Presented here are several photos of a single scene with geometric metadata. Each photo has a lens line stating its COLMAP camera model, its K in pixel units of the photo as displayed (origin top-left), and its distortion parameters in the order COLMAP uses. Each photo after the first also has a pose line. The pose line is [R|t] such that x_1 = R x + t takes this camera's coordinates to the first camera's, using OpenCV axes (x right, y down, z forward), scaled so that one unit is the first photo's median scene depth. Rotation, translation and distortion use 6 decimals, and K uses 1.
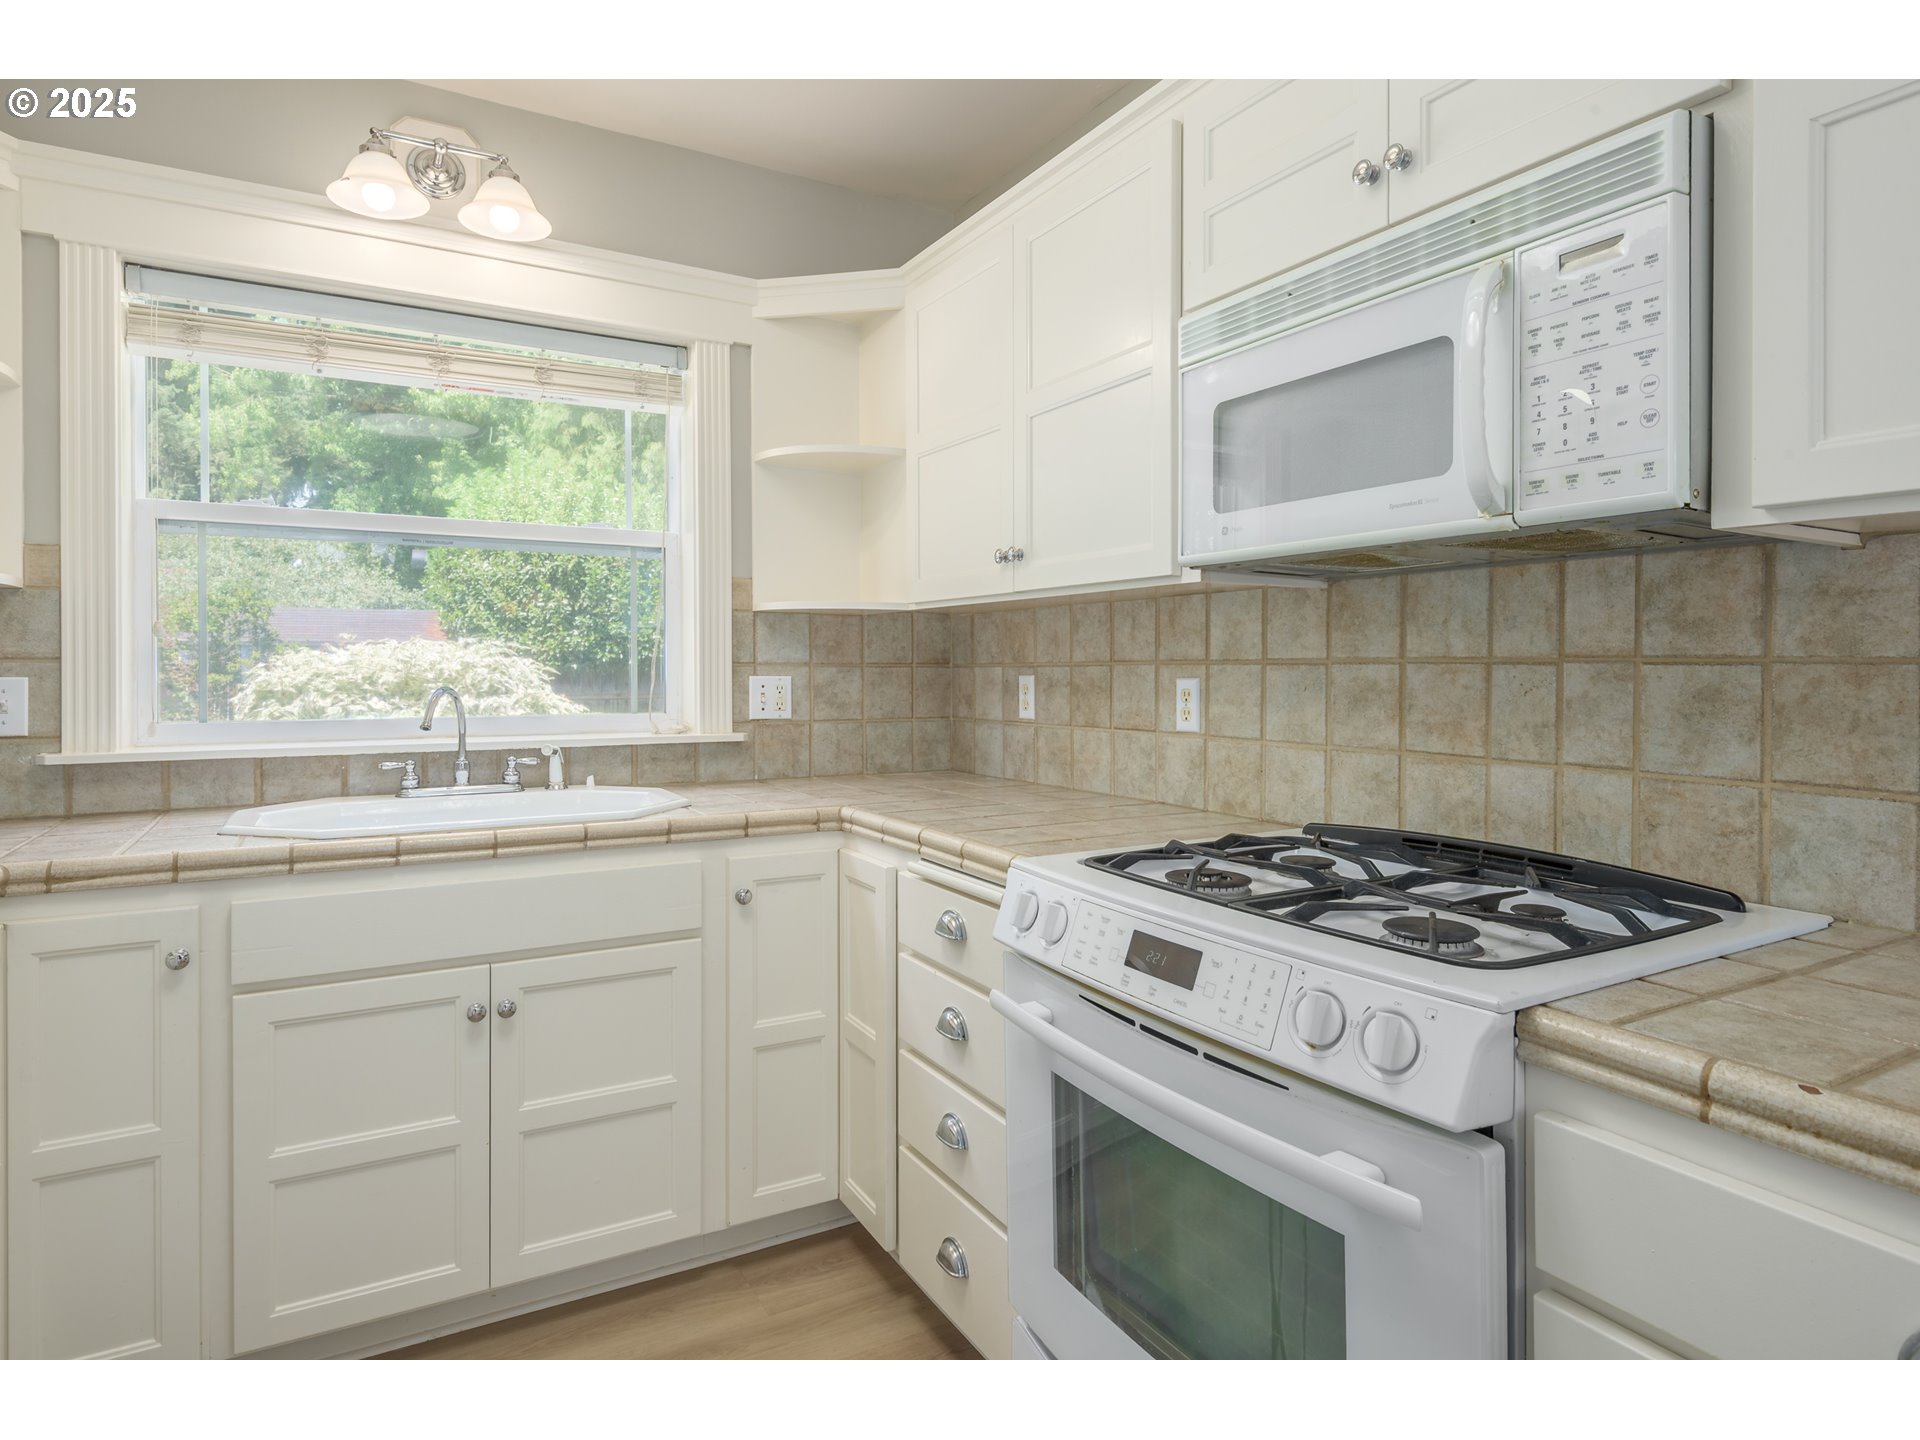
lens RADIAL K [[1071.9, 0, 957.0], [0, 1071.9, 682.6], [0, 0, 1]] dist [0.022142, -0.012065]
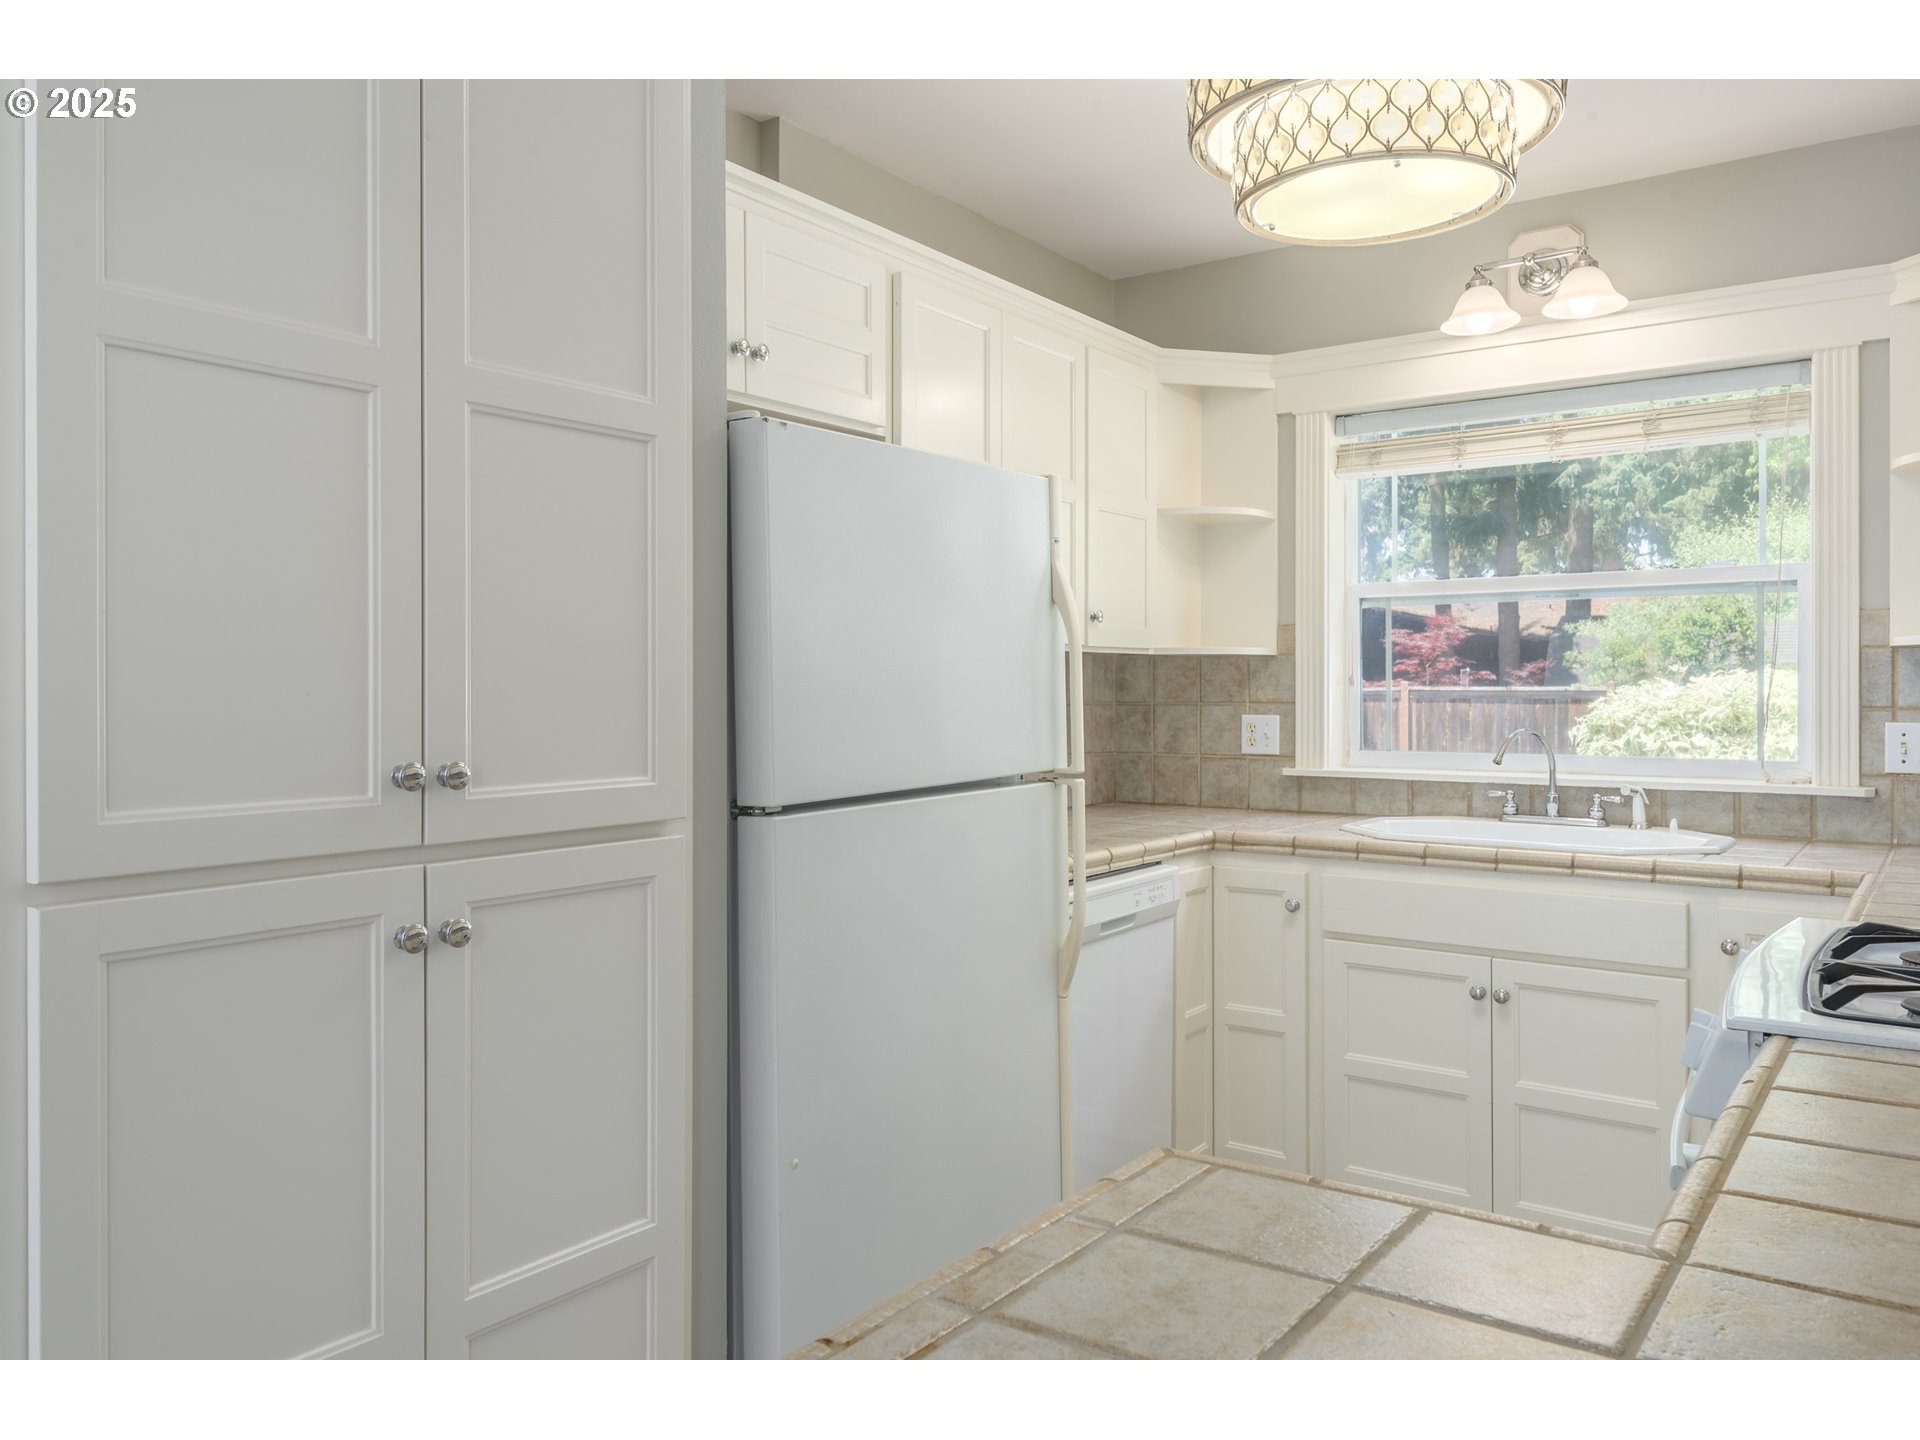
lens RADIAL K [[1390.4, 0, 955.9], [0, 1390.4, 718.3], [0, 0, 1]] dist [0.006165, -0.002092]
pose [[0.409848, 0.017164, -0.911992, 0.698060], [-0.011329, 0.999842, 0.013727, -0.021649], [0.912083, 0.004706, 0.409978, -0.184724]]
